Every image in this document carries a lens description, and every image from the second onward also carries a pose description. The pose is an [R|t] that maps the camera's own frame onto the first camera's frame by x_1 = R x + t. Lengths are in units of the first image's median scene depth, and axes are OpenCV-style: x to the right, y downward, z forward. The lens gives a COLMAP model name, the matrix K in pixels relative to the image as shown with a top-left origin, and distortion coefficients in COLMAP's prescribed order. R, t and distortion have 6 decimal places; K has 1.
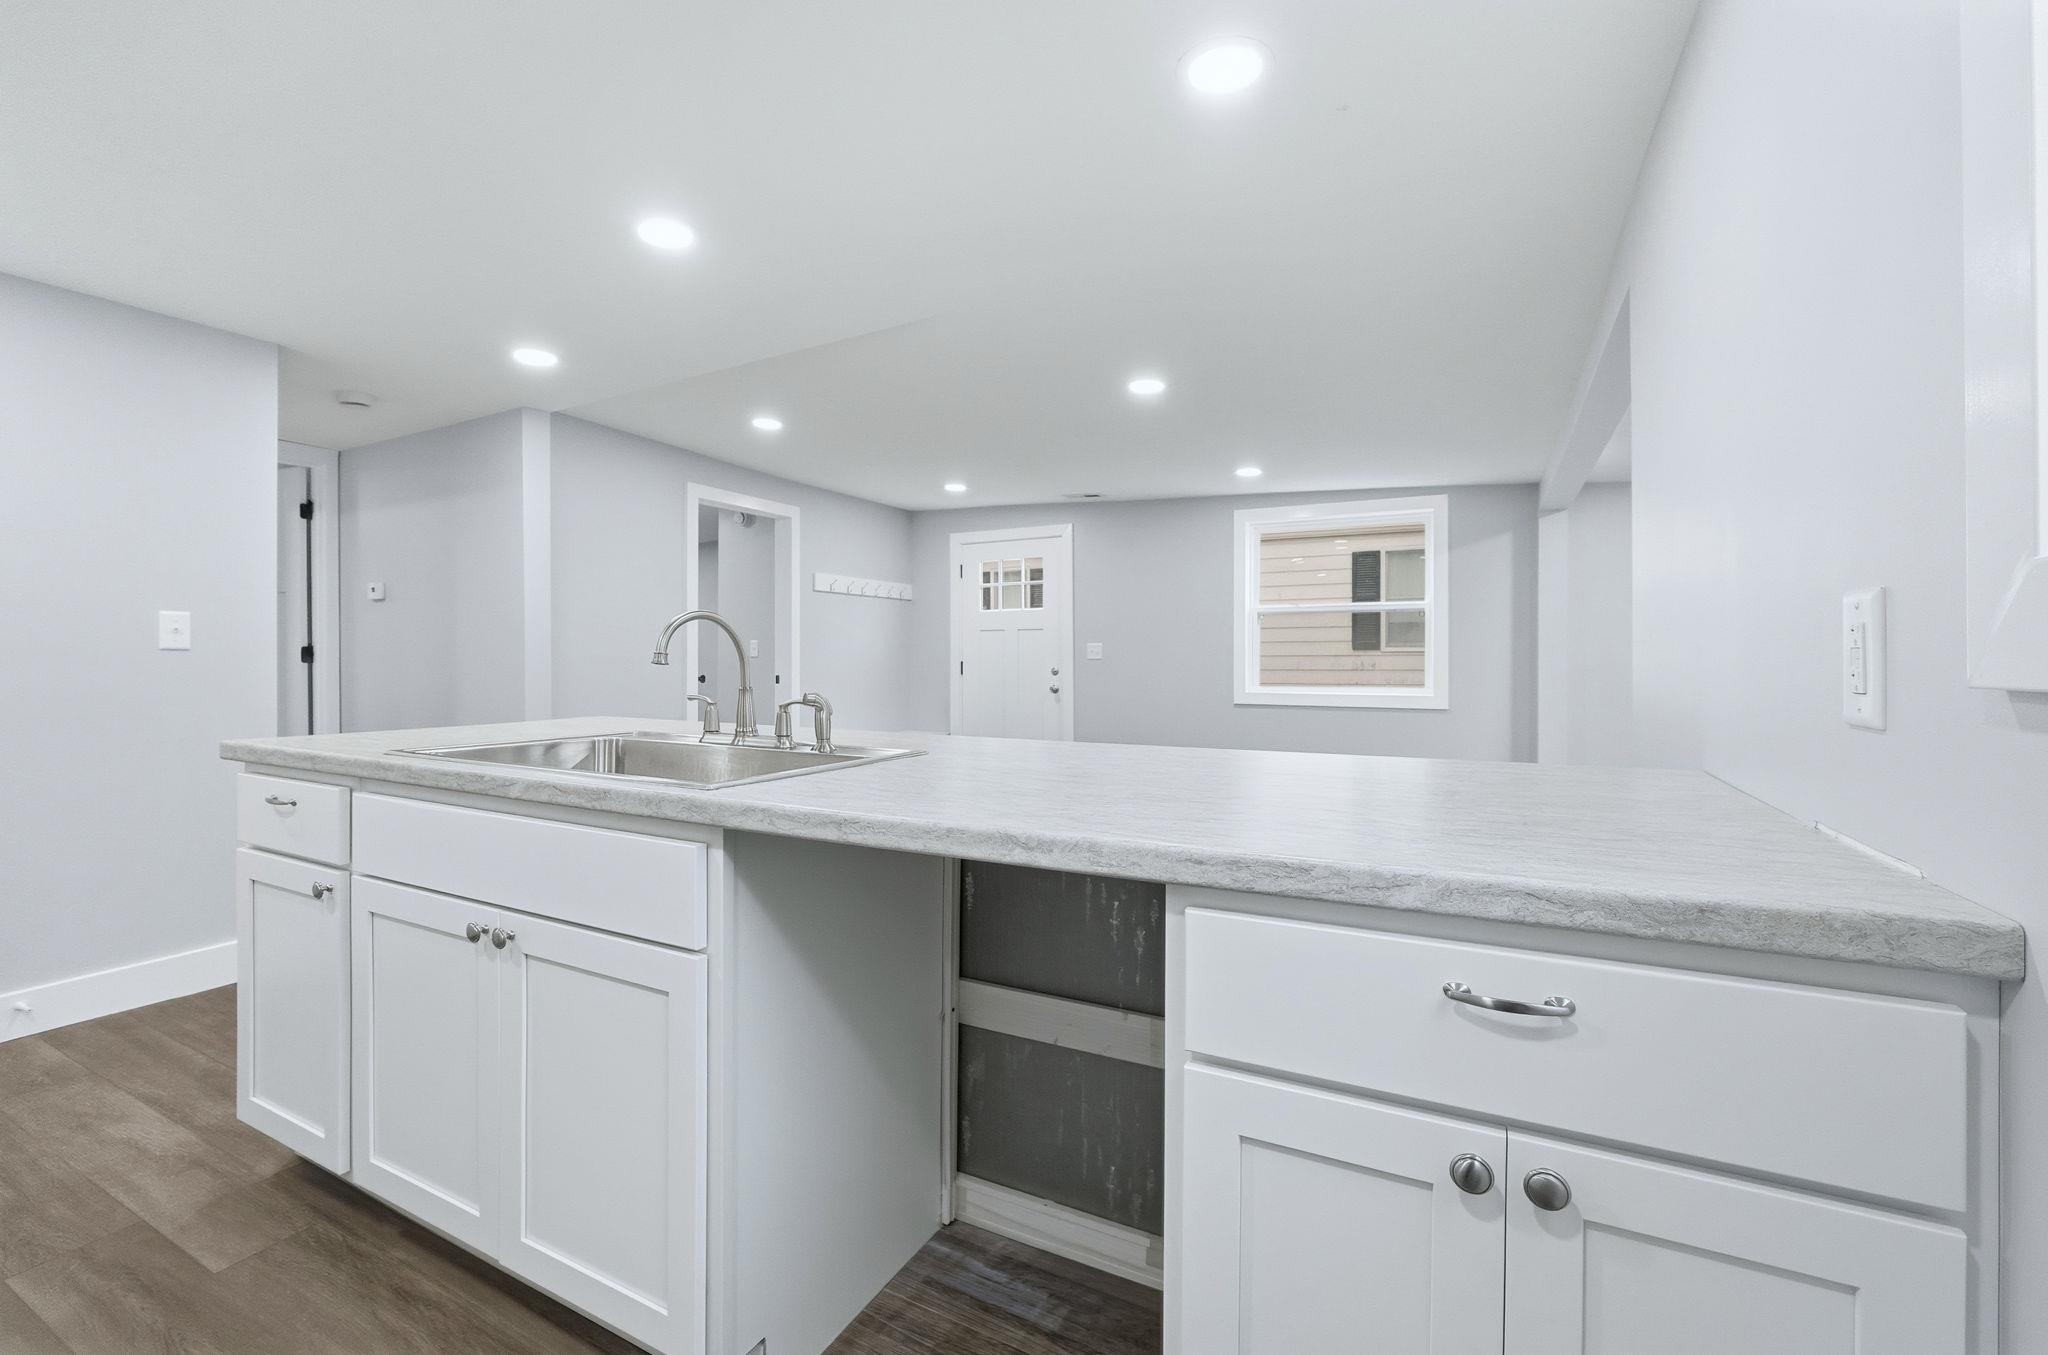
lens RADIAL K [[875.5, 0, 1023.4], [0, 875.5, 666.8], [0, 0, 1]] dist [-0.000275, -0.000061]
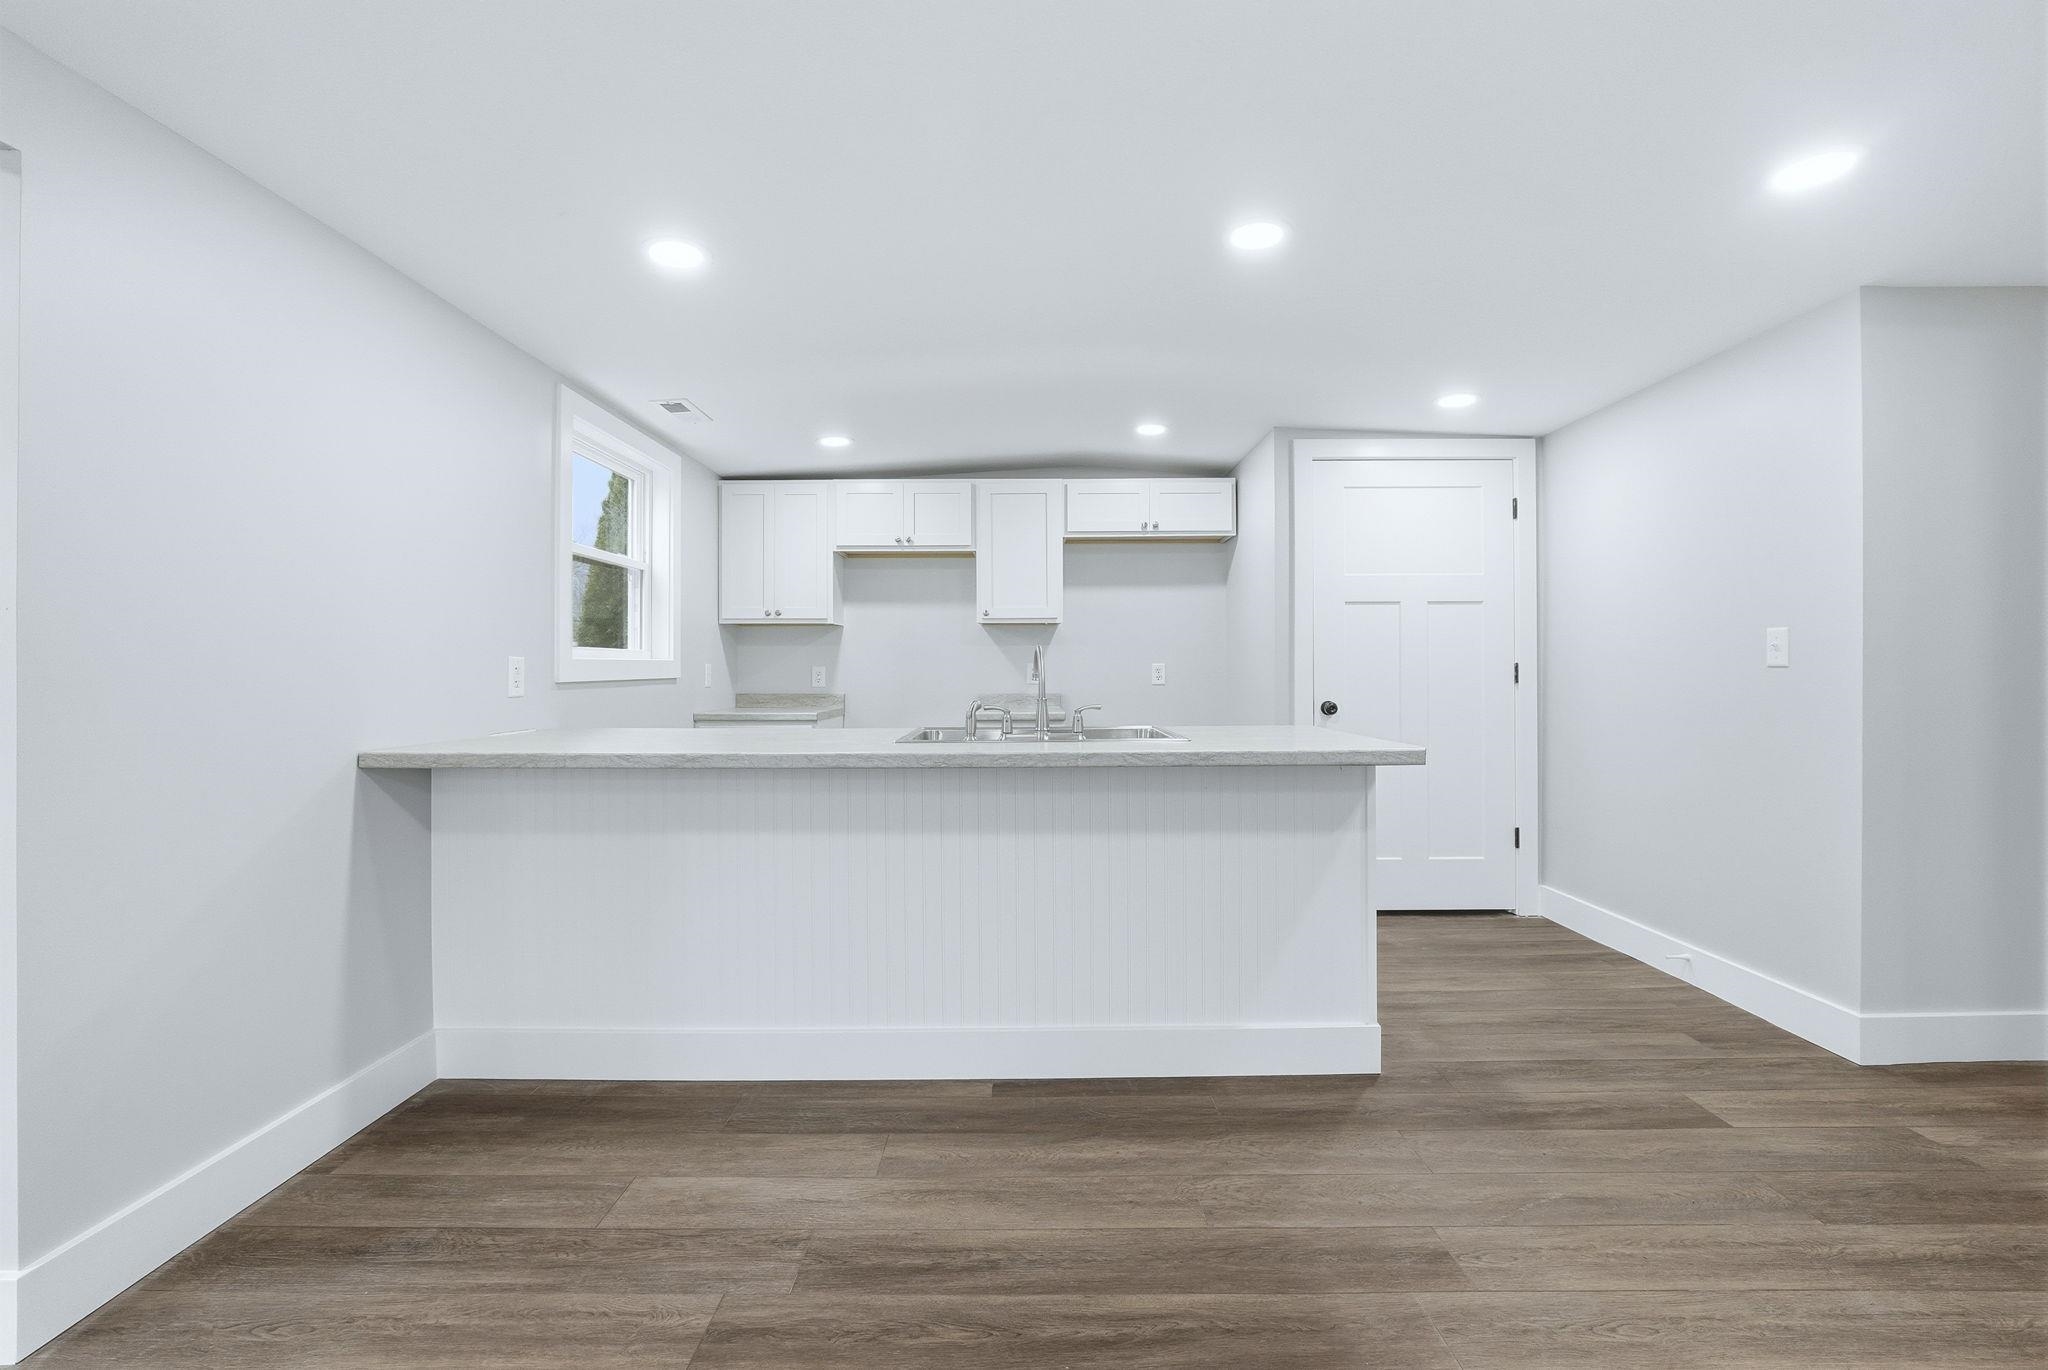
lens RADIAL K [[850.4, 0, 1021.9], [0, 850.4, 673.8], [0, 0, 1]] dist [-0.027254, 0.008150]
pose [[-0.892414, 0.002560, -0.451211, 0.149011], [-0.001686, 0.999958, 0.009010, -0.013994], [0.451215, 0.008801, -0.892372, 1.063134]]
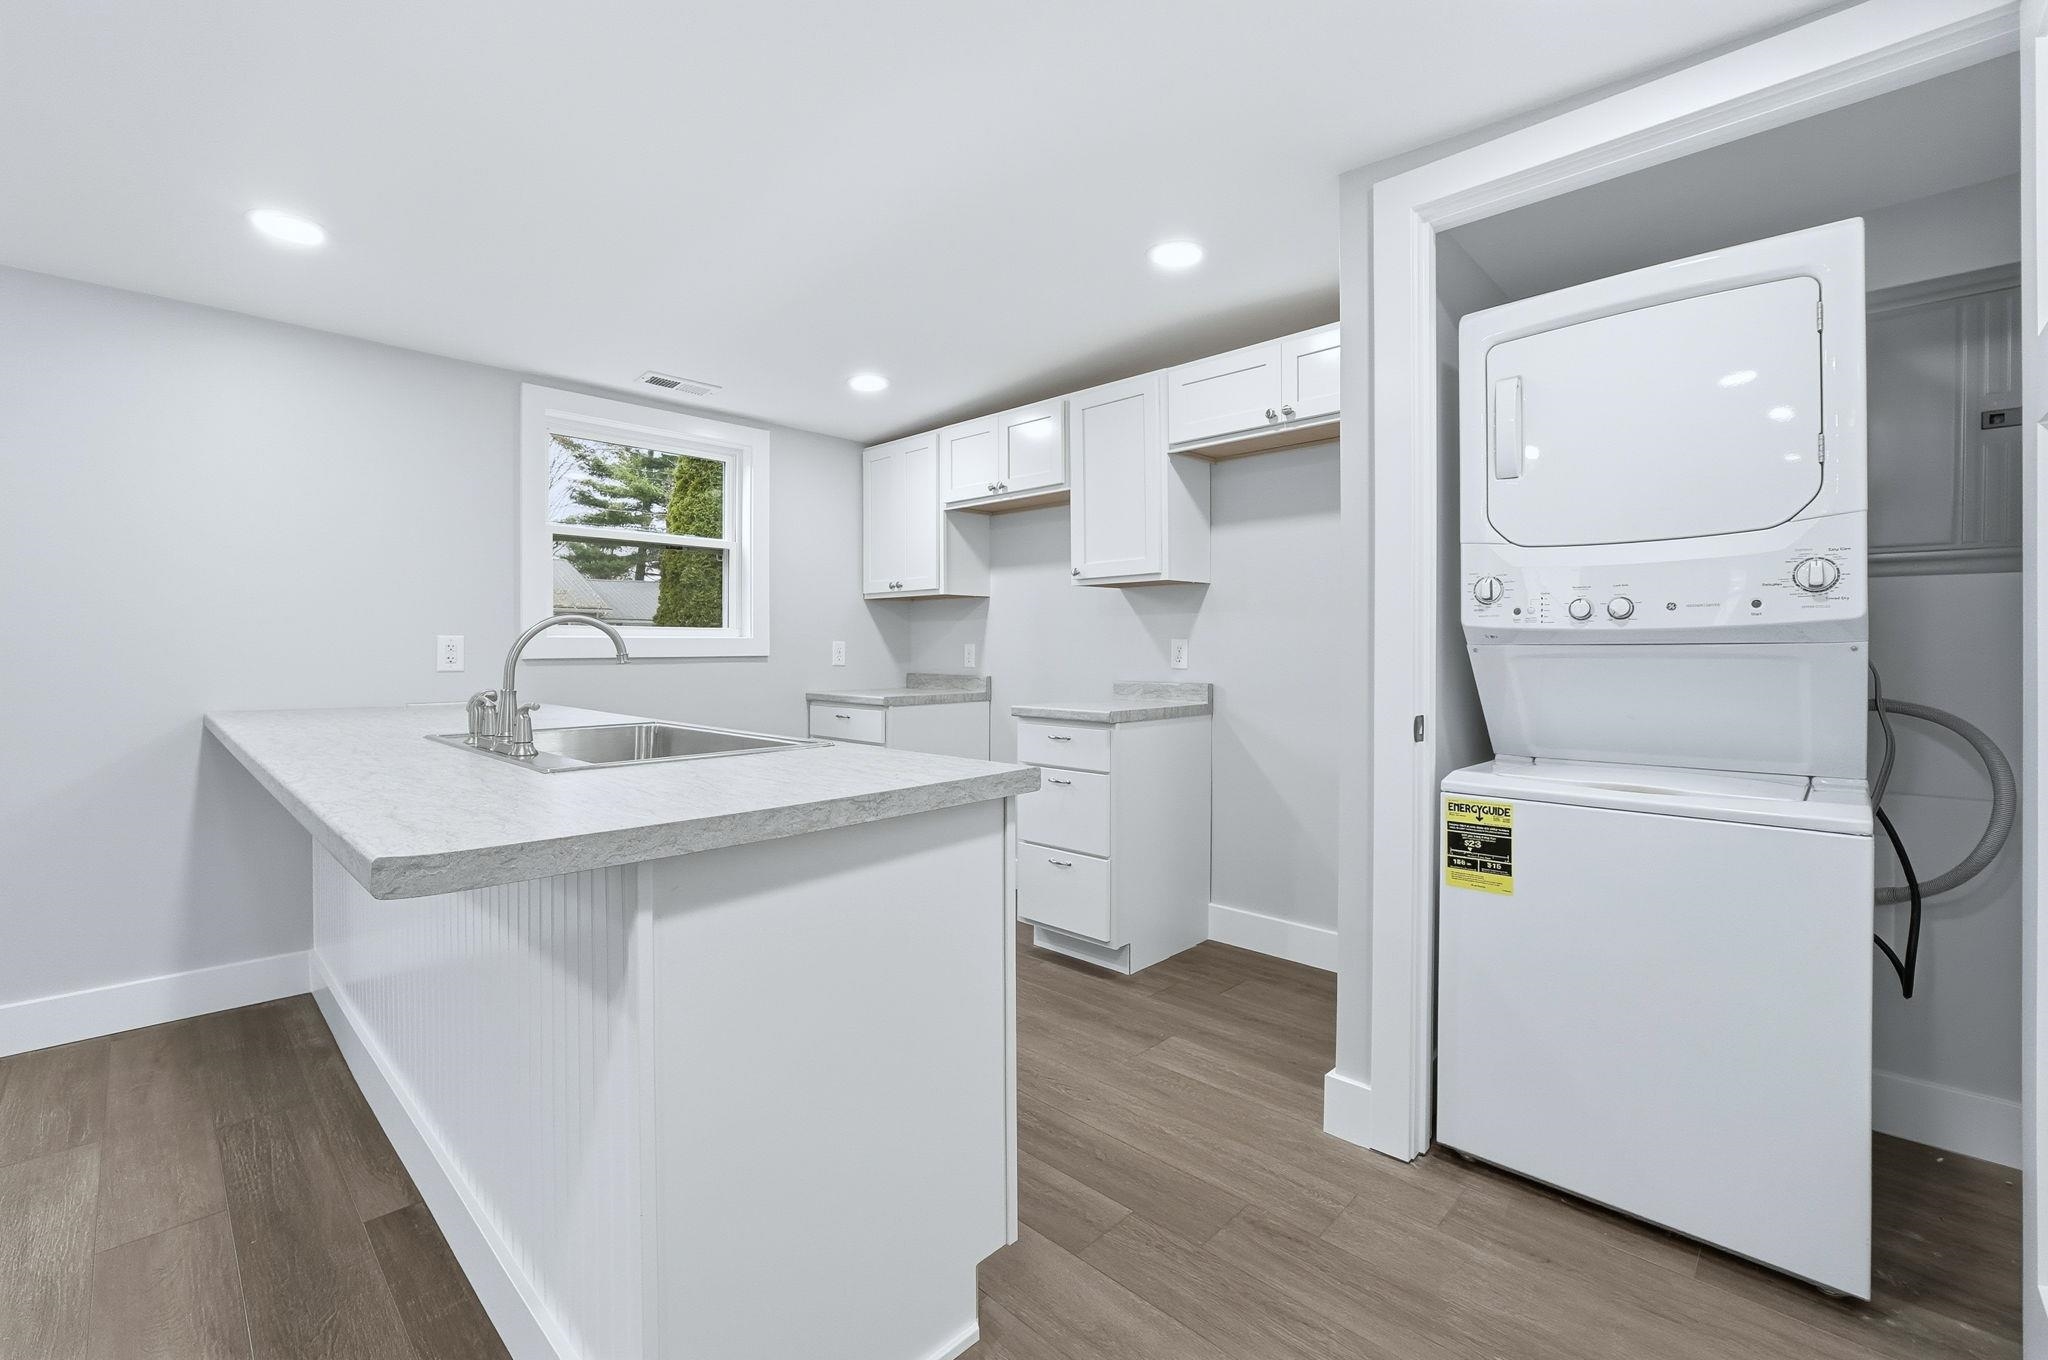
lens RADIAL K [[863.7, 0, 1019.9], [0, 863.7, 651.0], [0, 0, 1]] dist [-0.022914, 0.005721]
pose [[-0.958359, -0.003173, 0.285548, -0.543099], [-0.000125, 0.999943, 0.010691, -0.015360], [-0.285566, 0.010210, -0.958305, 0.853019]]
